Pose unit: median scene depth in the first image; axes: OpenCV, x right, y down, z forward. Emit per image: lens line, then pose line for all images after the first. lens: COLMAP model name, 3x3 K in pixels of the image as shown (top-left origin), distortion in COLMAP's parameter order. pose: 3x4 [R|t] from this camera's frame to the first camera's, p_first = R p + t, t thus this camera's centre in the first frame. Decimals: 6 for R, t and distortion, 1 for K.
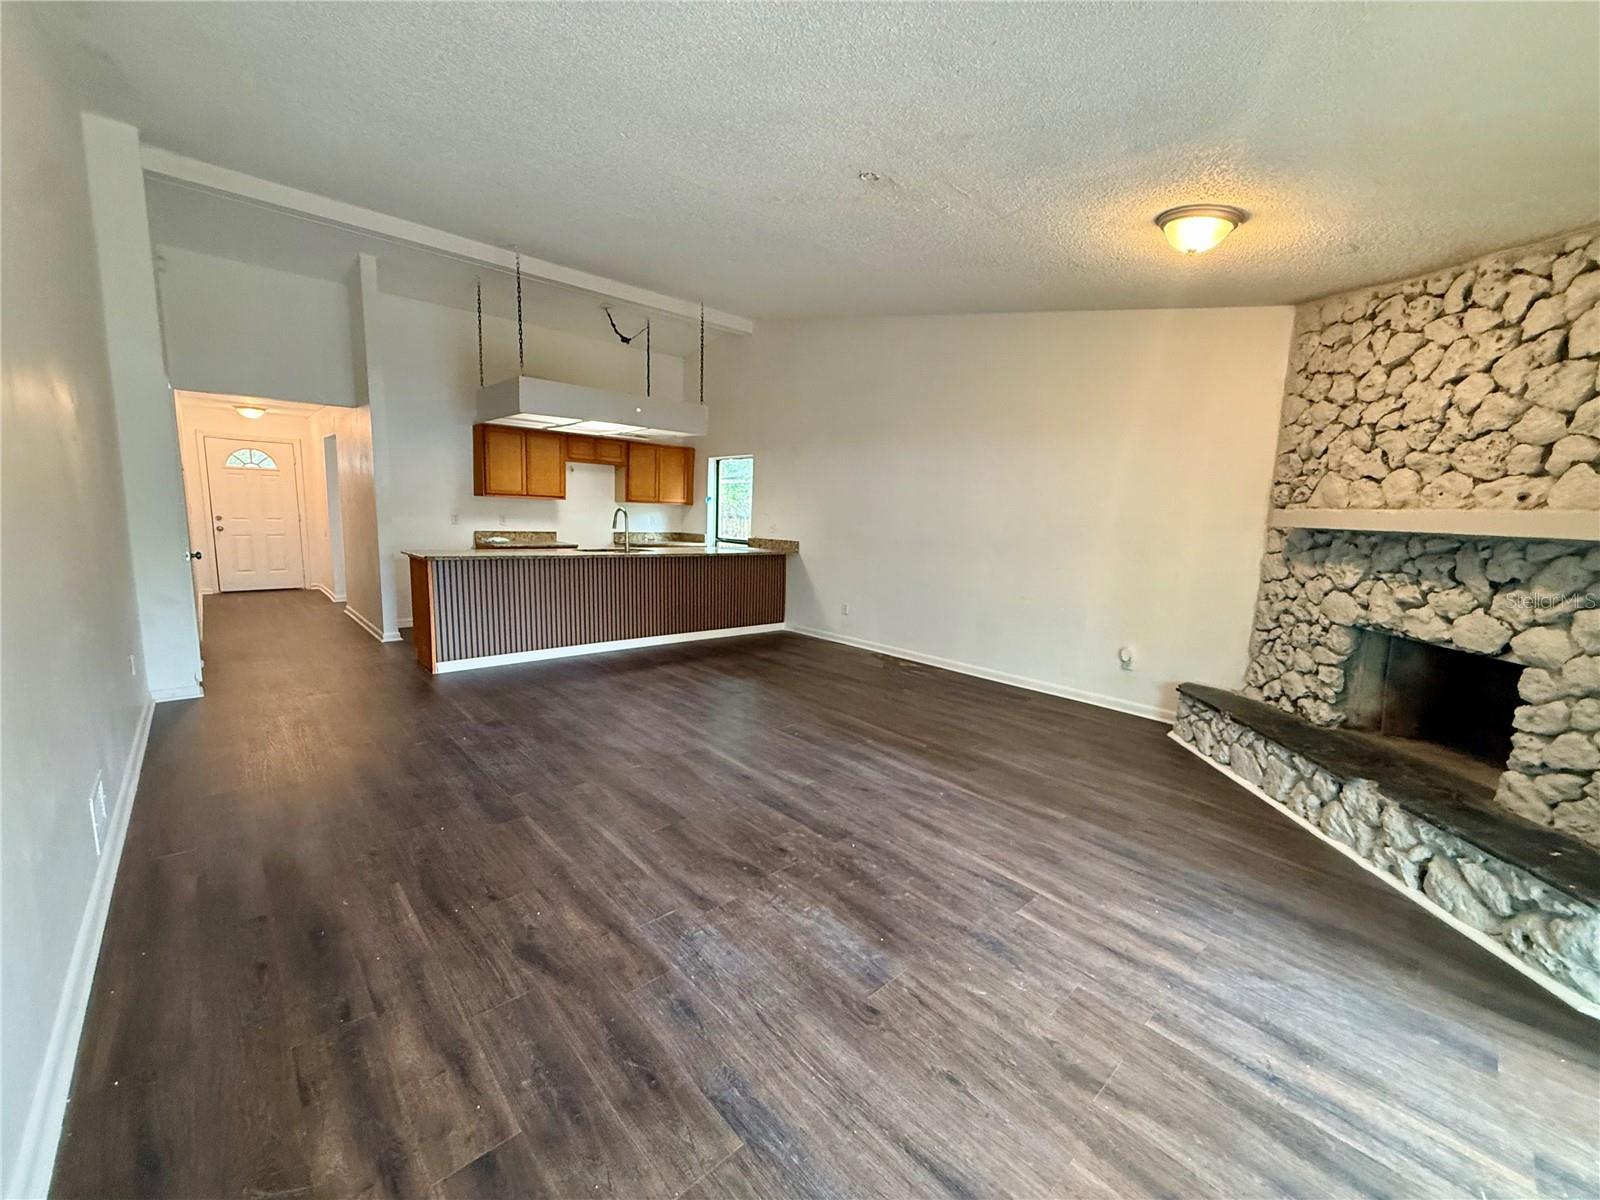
lens RADIAL K [[636.7, 0, 793.6], [0, 636.7, 597.9], [0, 0, 1]] dist [-0.000062, 0.000158]
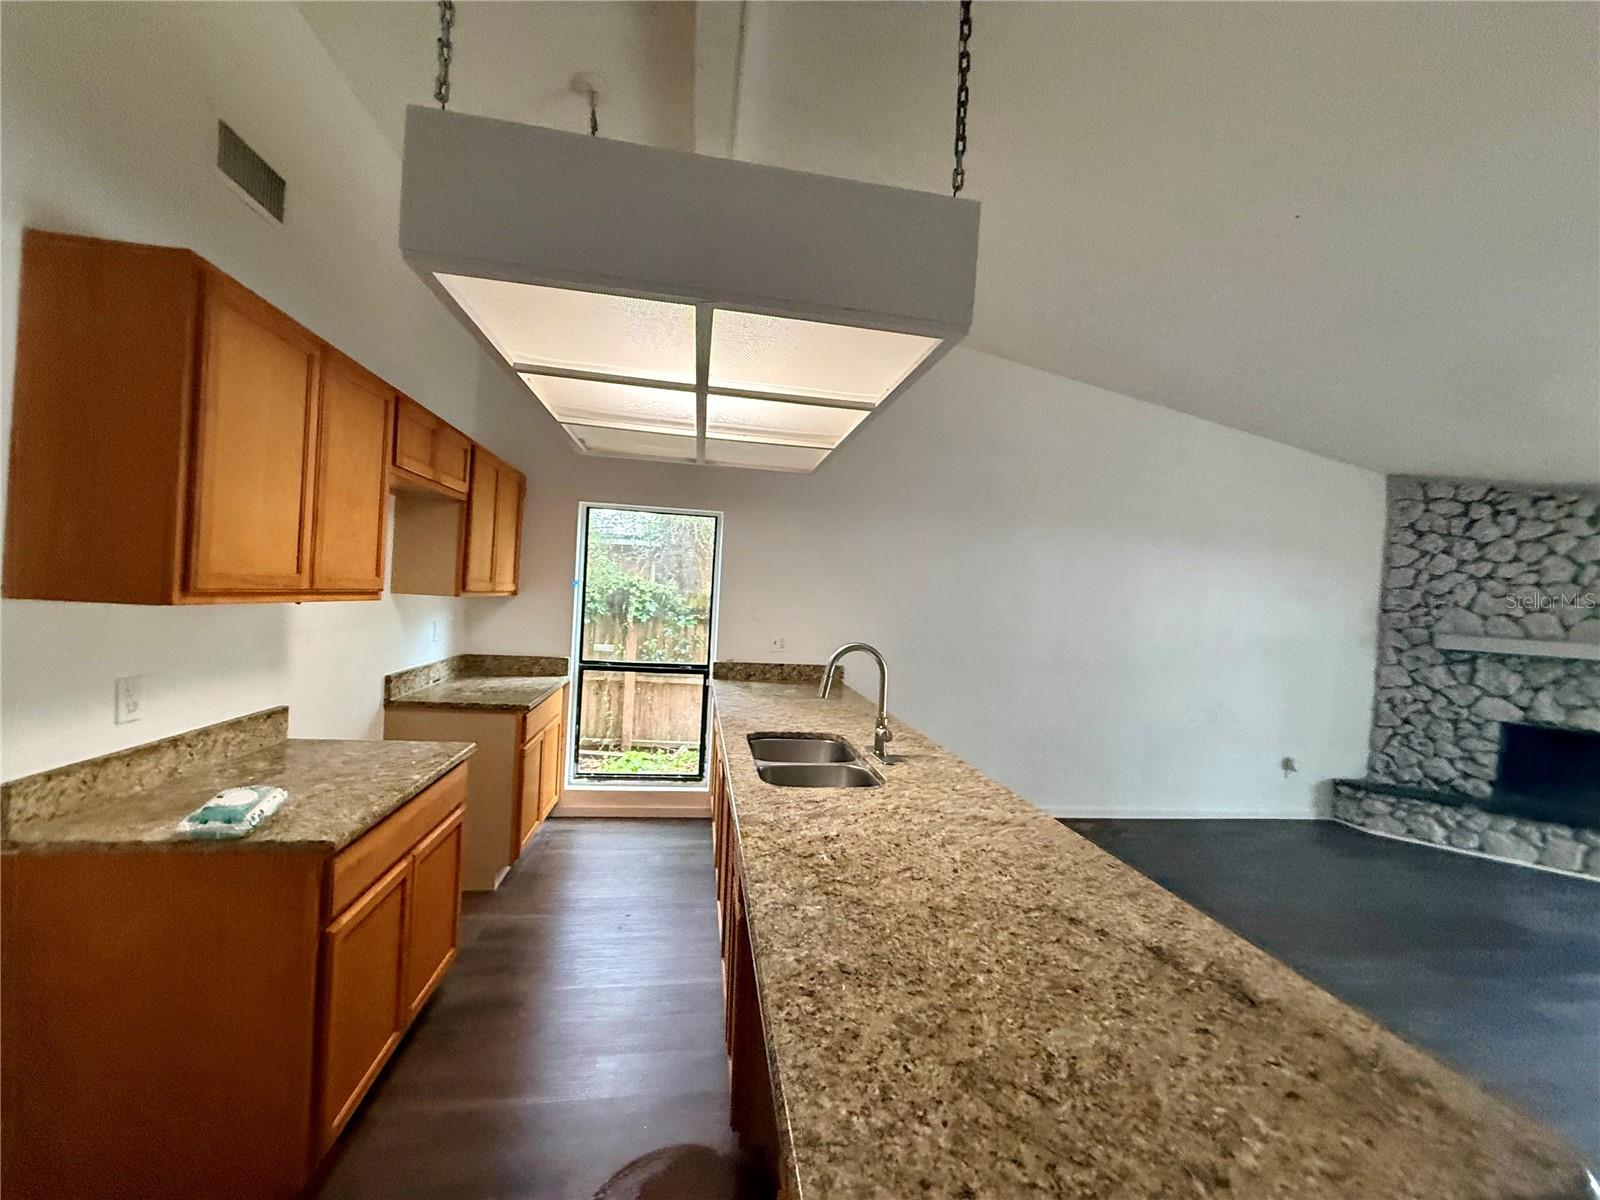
lens RADIAL K [[636.7, 0, 794.7], [0, 636.7, 598.2], [0, 0, 1]] dist [-0.000062, 0.000158]
pose [[0.551975, -0.011136, 0.833786, -1.079798], [0.074303, 0.996590, -0.035879, -0.278123], [-0.830544, 0.081757, 0.550920, 1.445064]]
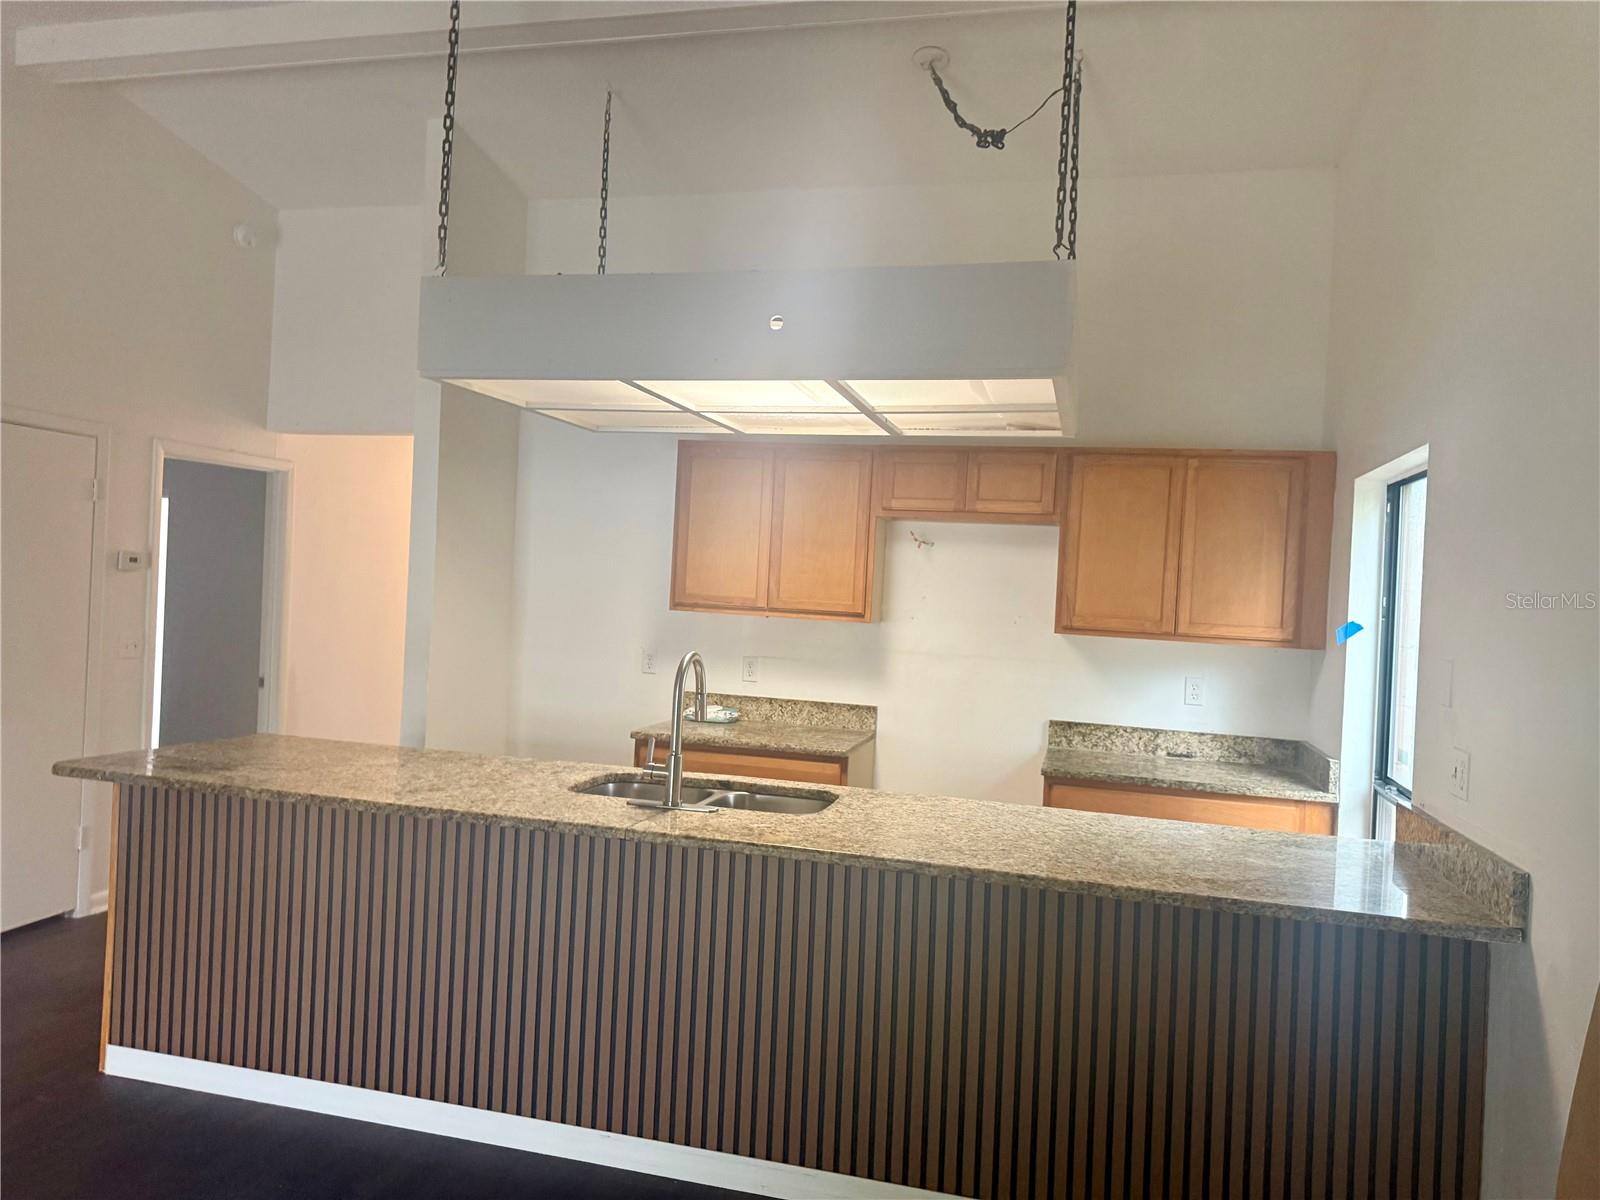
lens RADIAL K [[1120.0, 0, 815.7], [0, 1120.0, 581.0], [0, 0, 1]] dist [0.059228, -0.070750]
pose [[0.559334, -0.012823, -0.828843, 0.329931], [-0.142342, 0.983543, -0.111274, -0.219062], [0.816630, 0.180219, 0.548304, 1.338727]]
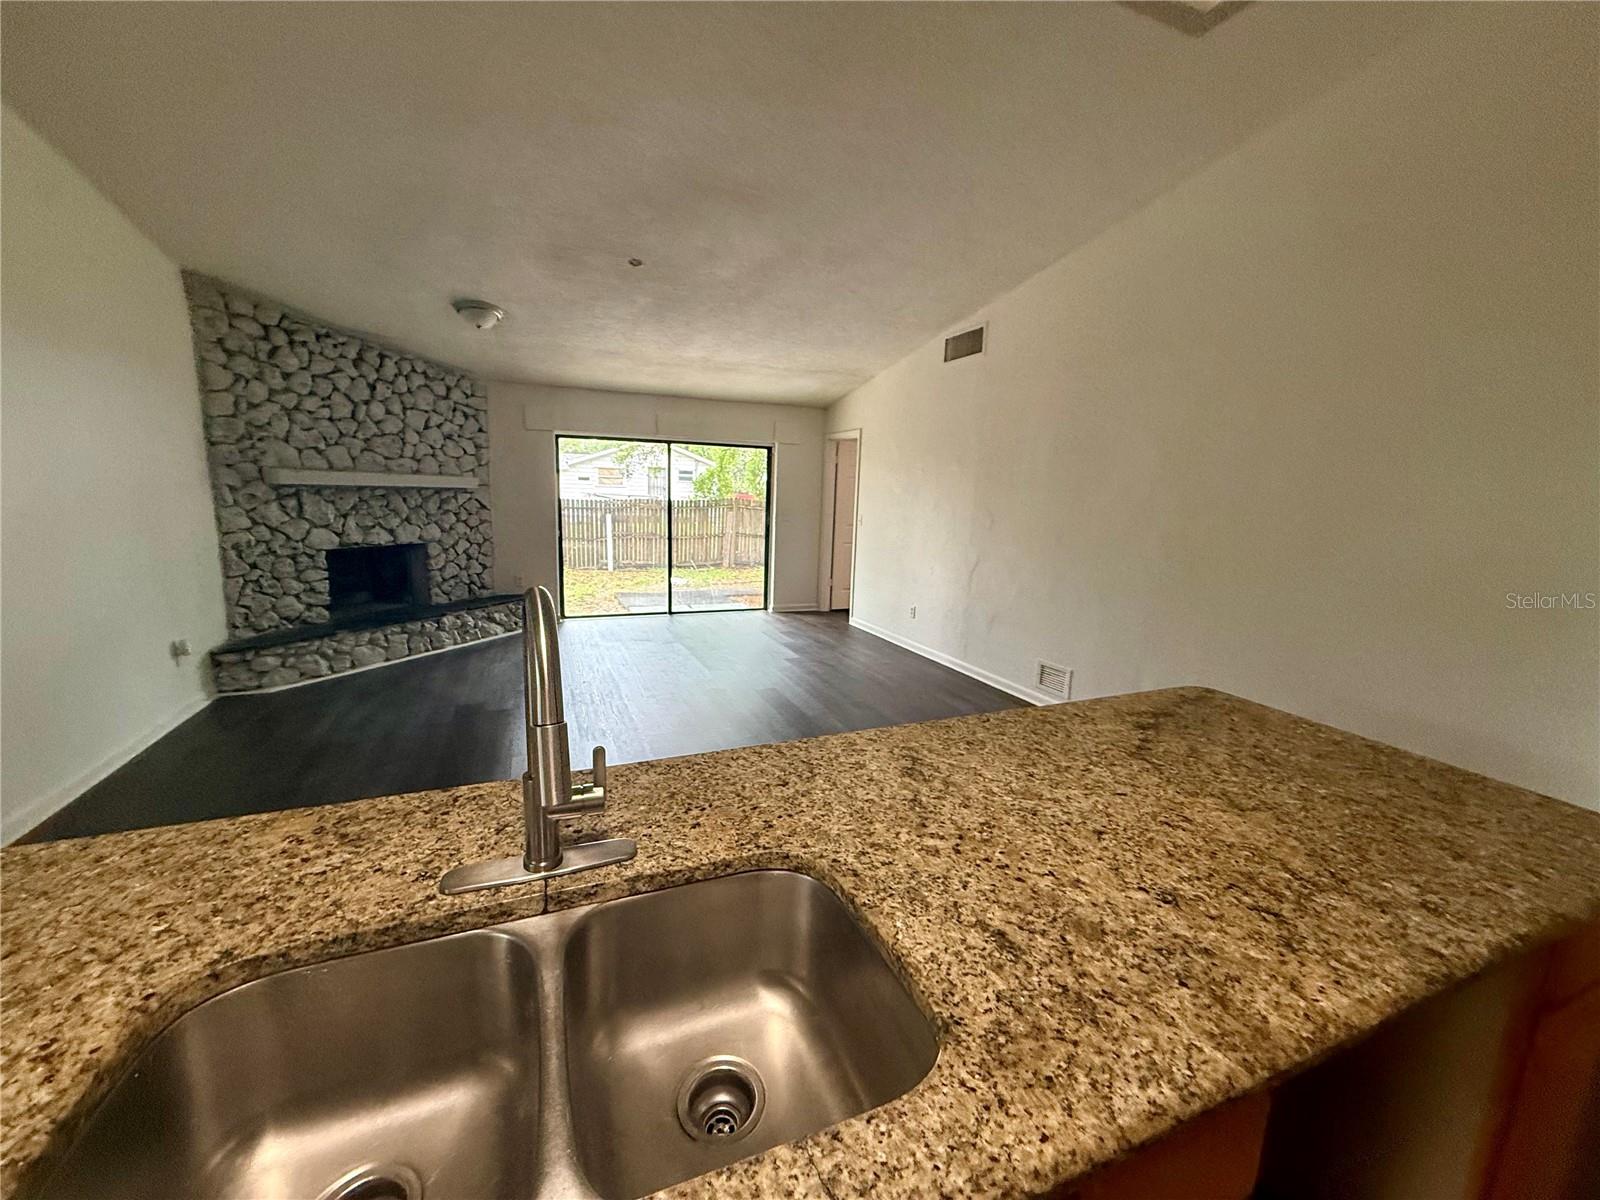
lens RADIAL K [[636.7, 0, 795.7], [0, 636.7, 600.0], [0, 0, 1]] dist [-0.000062, 0.000158]
pose [[-0.938869, -0.121727, 0.322035, -0.627157], [-0.017083, 0.950725, 0.309565, -0.313043], [-0.343850, 0.285139, -0.894686, 1.925820]]
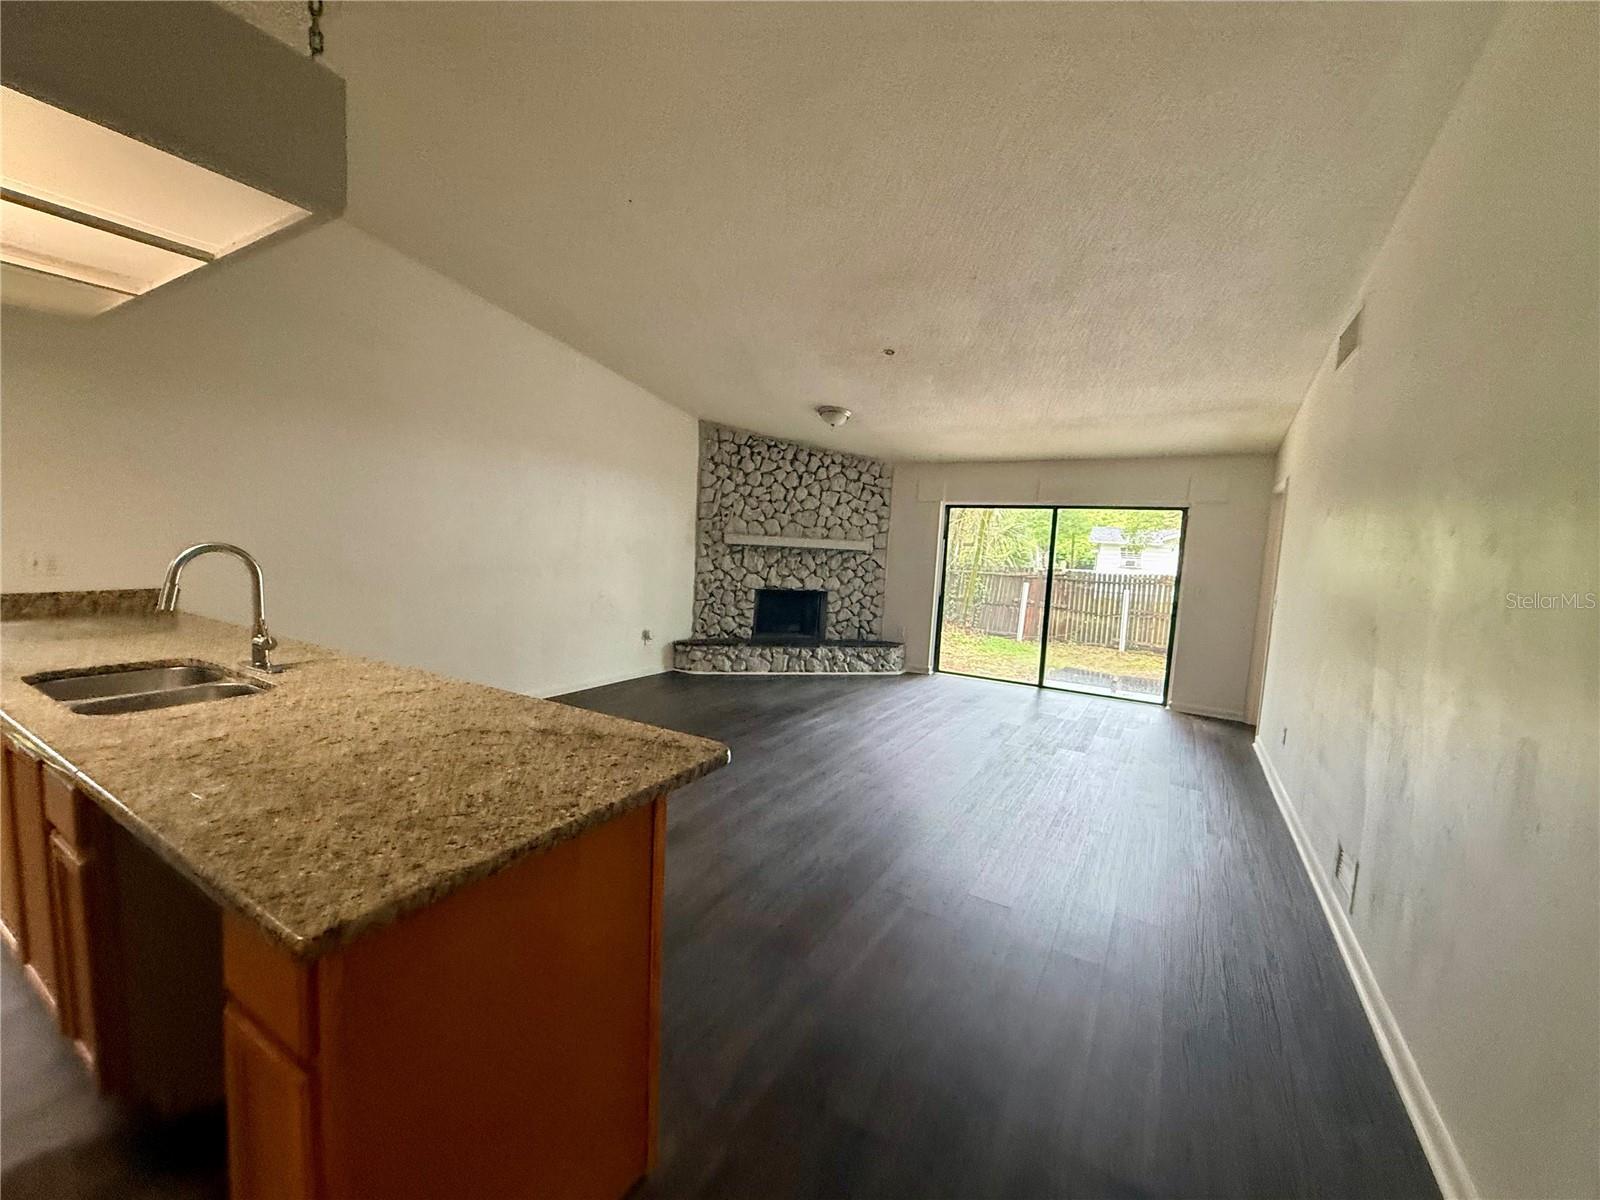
lens RADIAL K [[636.7, 0, 795.4], [0, 636.7, 601.0], [0, 0, 1]] dist [-0.000062, 0.000158]
pose [[-0.289100, -0.136074, 0.947578, -1.187209], [0.074948, 0.983590, 0.164112, -0.253445], [-0.954360, 0.118463, -0.274158, 1.426591]]
